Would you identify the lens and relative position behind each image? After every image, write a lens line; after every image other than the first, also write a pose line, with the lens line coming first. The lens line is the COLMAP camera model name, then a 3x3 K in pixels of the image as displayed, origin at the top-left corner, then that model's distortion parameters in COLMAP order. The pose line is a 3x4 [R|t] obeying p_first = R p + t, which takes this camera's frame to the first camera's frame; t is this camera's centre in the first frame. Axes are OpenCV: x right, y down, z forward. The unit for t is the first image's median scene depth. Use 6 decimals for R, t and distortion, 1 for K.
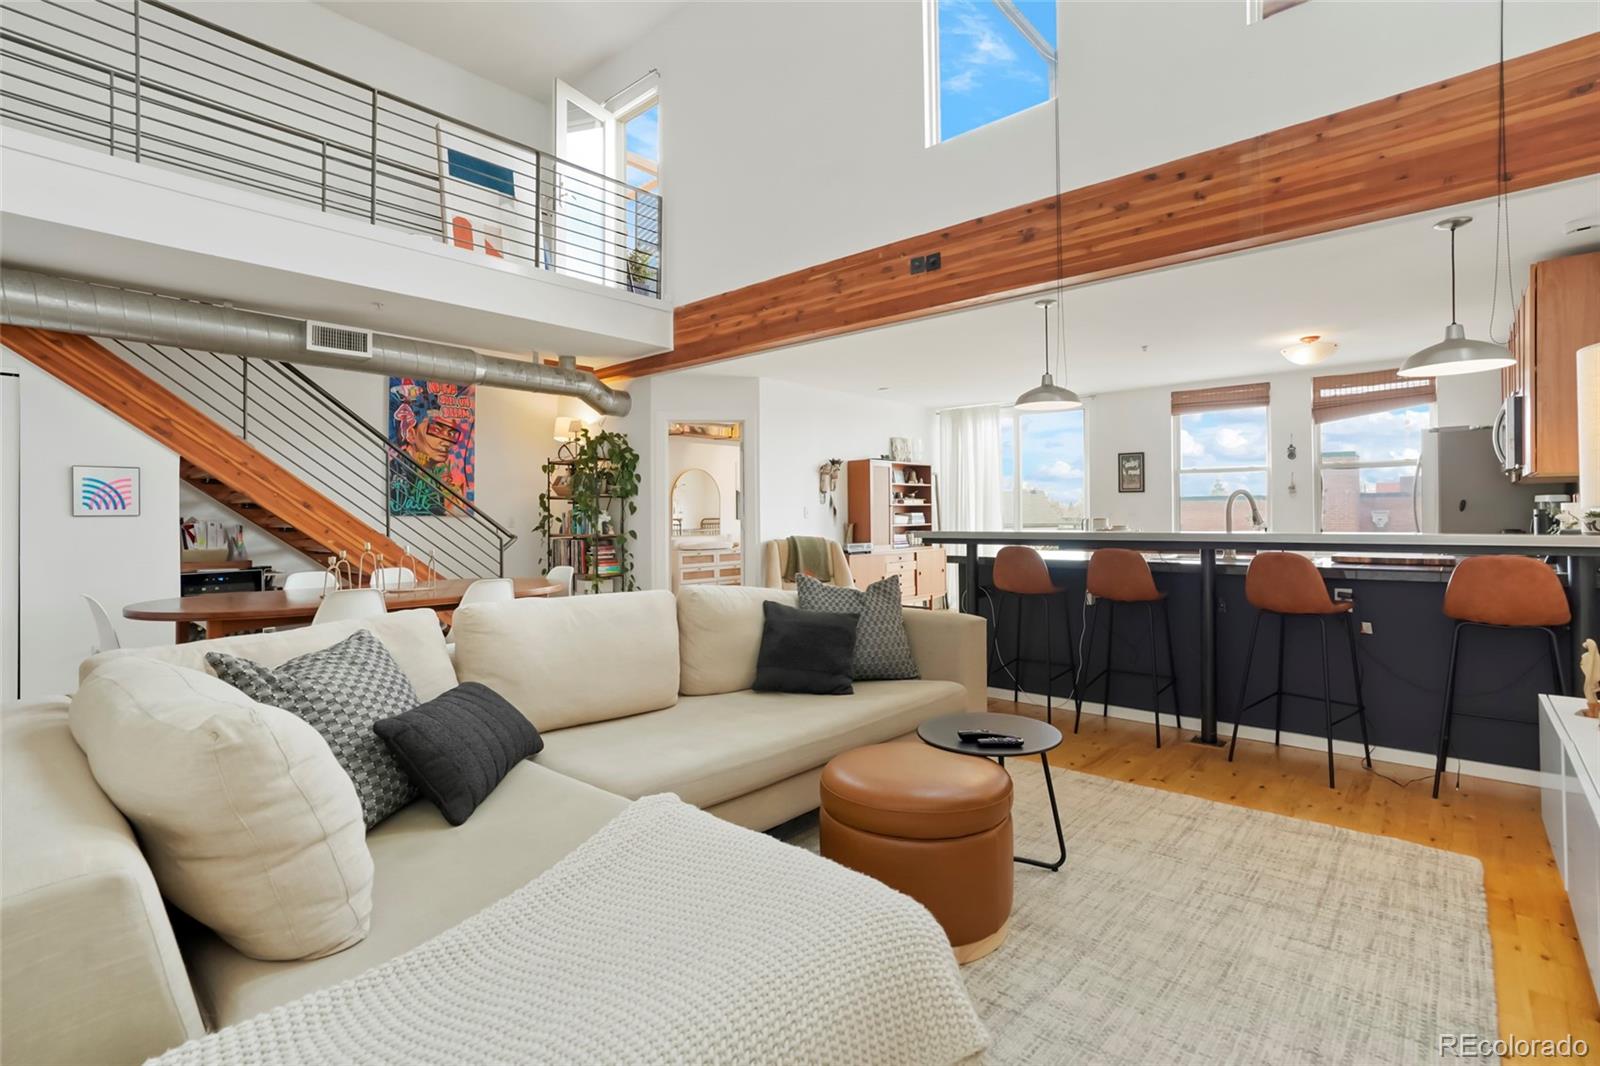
lens RADIAL K [[751.8, 0, 802.3], [0, 751.8, 512.3], [0, 0, 1]] dist [-0.058460, 0.029693]
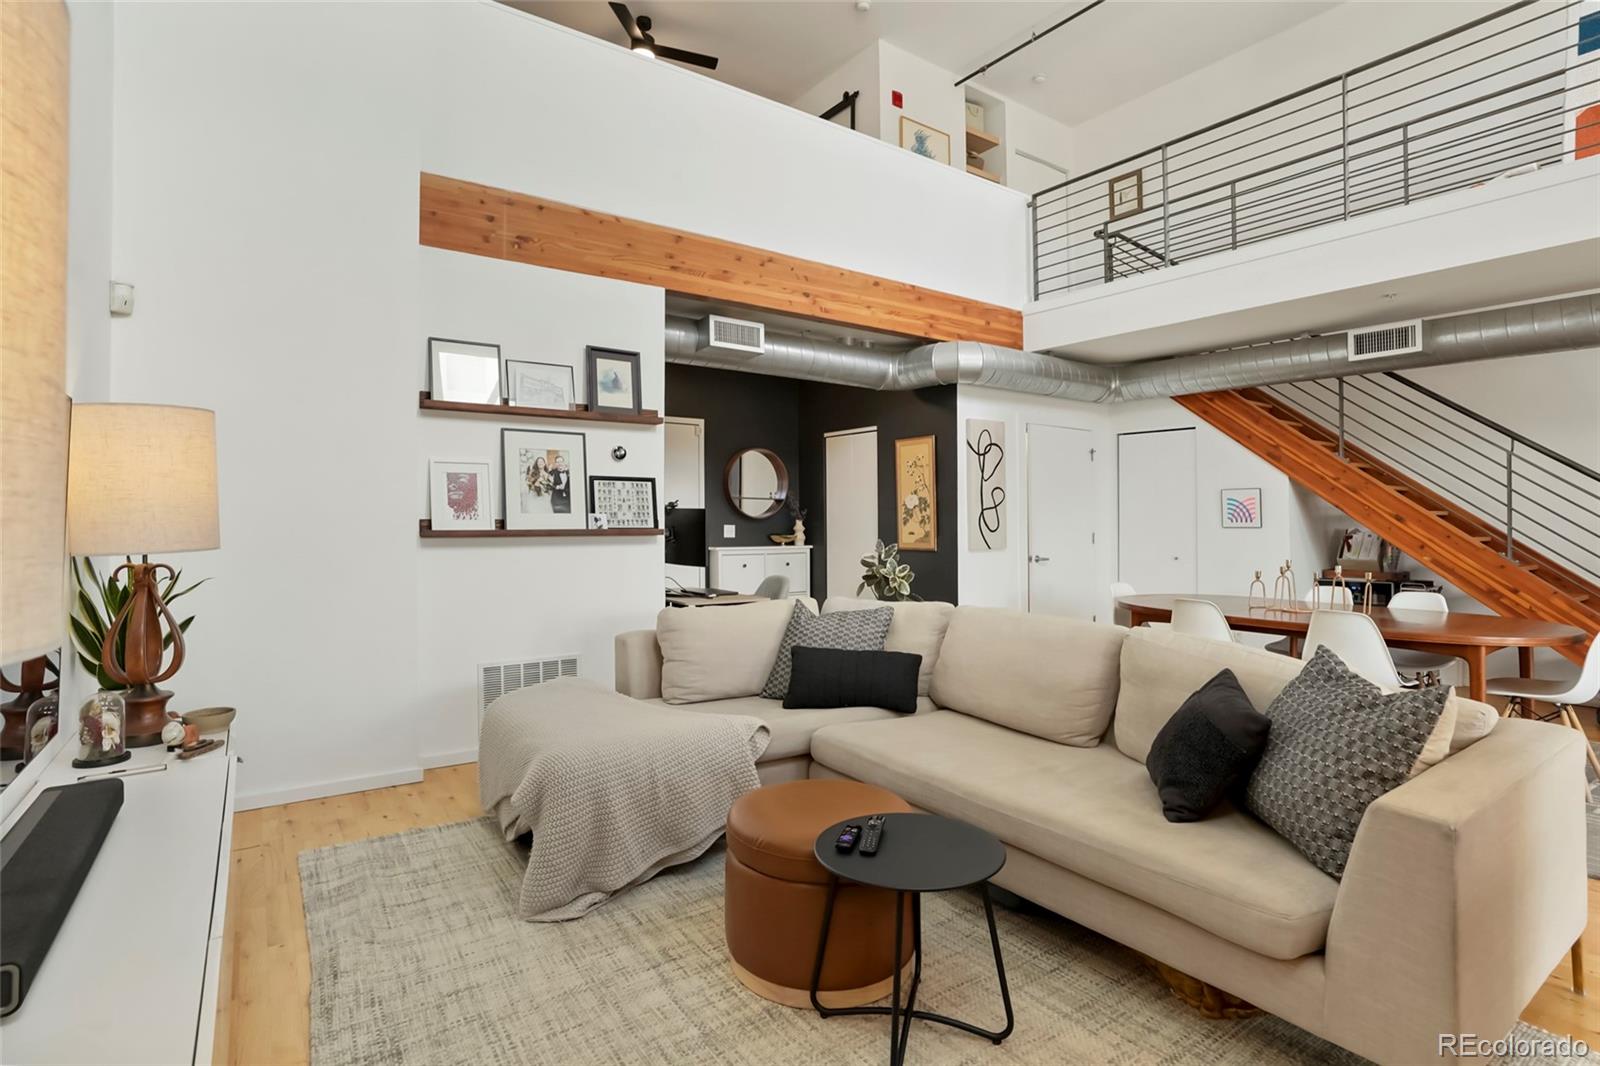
lens RADIAL K [[800.8, 0, 807.9], [0, 800.8, 500.1], [0, 0, 1]] dist [-0.028695, 0.001544]
pose [[-0.215035, -0.017190, -0.976455, 0.522997], [0.005018, 0.999812, -0.018707, -0.019273], [0.976594, -0.008923, -0.214908, 0.527670]]
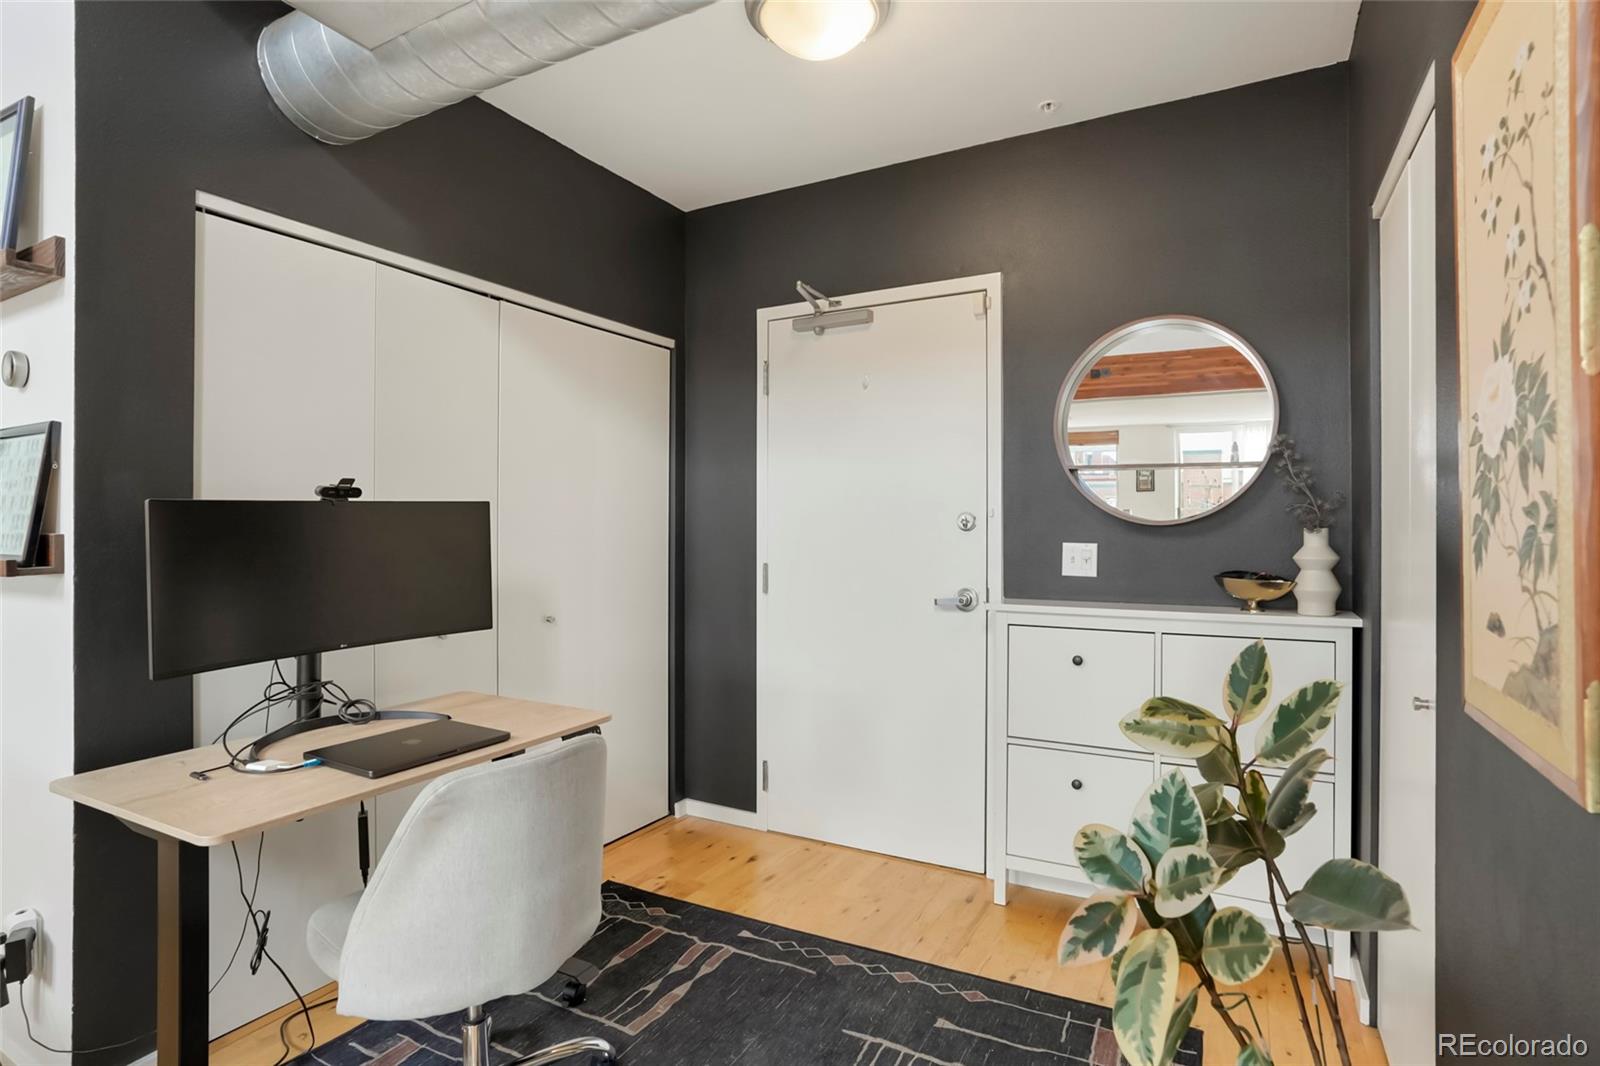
lens RADIAL K [[809.2, 0, 800.0], [0, 809.2, 533.0], [0, 0, 1]] dist [-0.038862, 0.000216]
pose [[-0.972044, 0.010327, -0.234571, -0.609781], [0.009224, 0.999941, 0.005798, -0.013327], [0.234617, 0.003472, -0.972082, 0.555117]]
